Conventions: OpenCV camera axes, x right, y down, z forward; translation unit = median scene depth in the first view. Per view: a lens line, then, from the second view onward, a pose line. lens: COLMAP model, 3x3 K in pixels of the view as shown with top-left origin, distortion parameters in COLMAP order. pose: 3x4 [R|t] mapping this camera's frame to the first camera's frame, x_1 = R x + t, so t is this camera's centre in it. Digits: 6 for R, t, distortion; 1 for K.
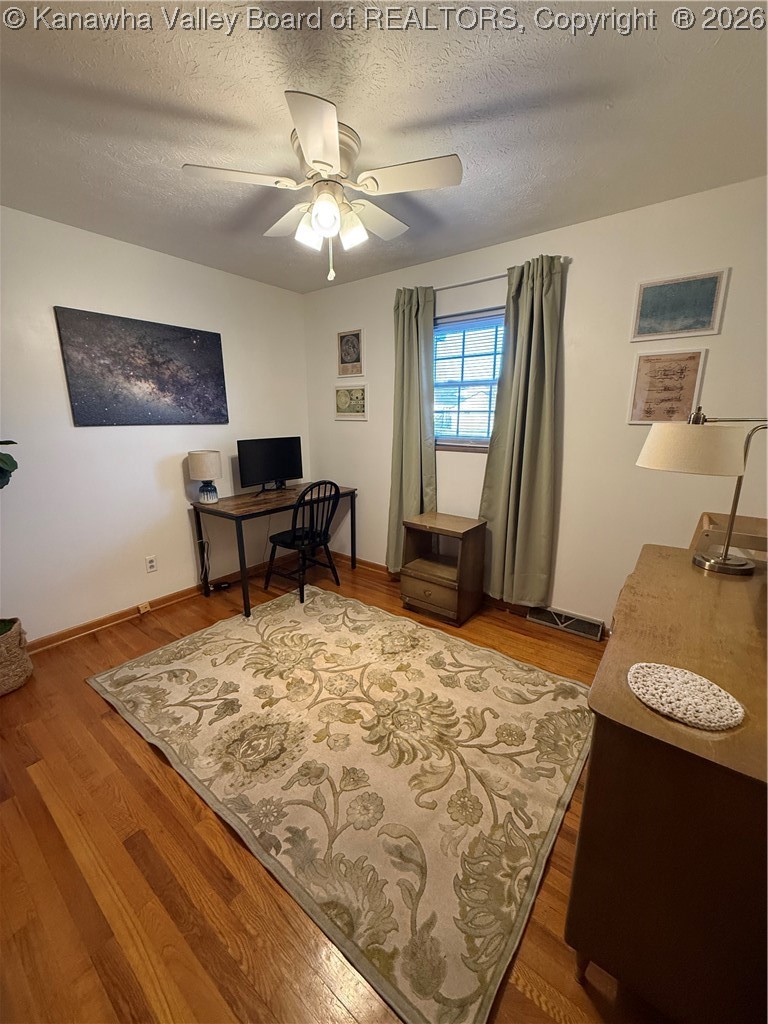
lens RADIAL K [[407.5, 0, 383.4], [0, 407.5, 510.6], [0, 0, 1]] dist [0.000191, 0.000011]
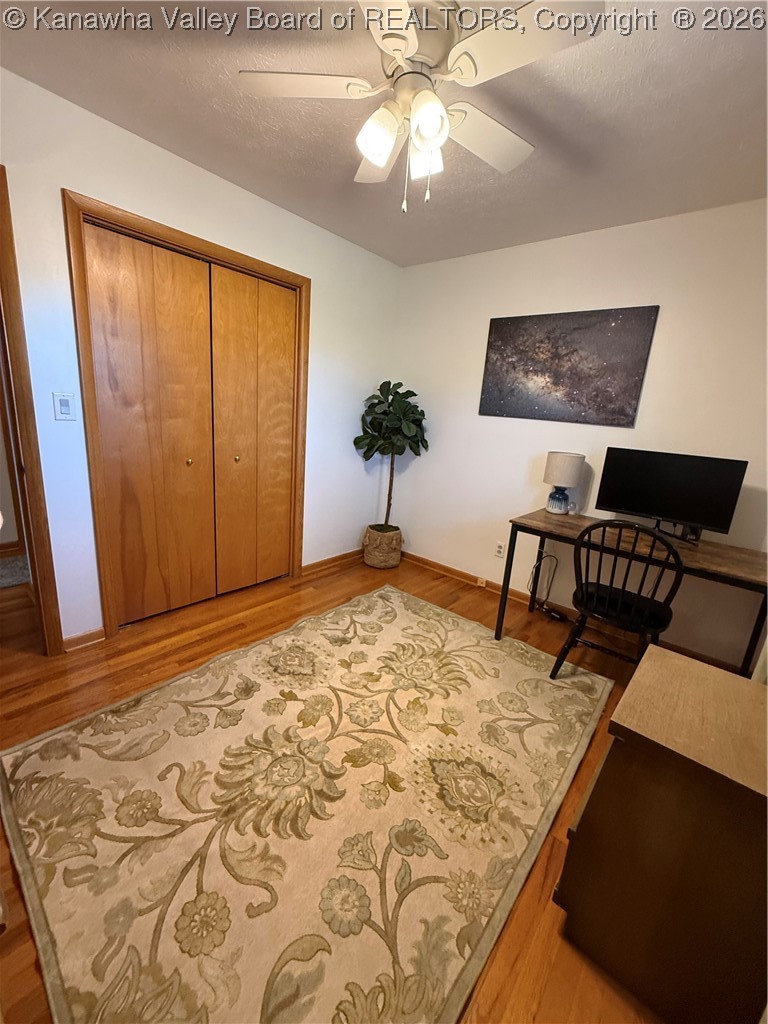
lens RADIAL K [[407.5, 0, 382.7], [0, 407.5, 511.8], [0, 0, 1]] dist [0.000191, 0.000011]
pose [[-0.051798, 0.240828, -0.969185, 0.561795], [-0.307246, 0.919573, 0.244921, -0.156643], [0.950219, 0.310464, 0.026361, 0.820122]]
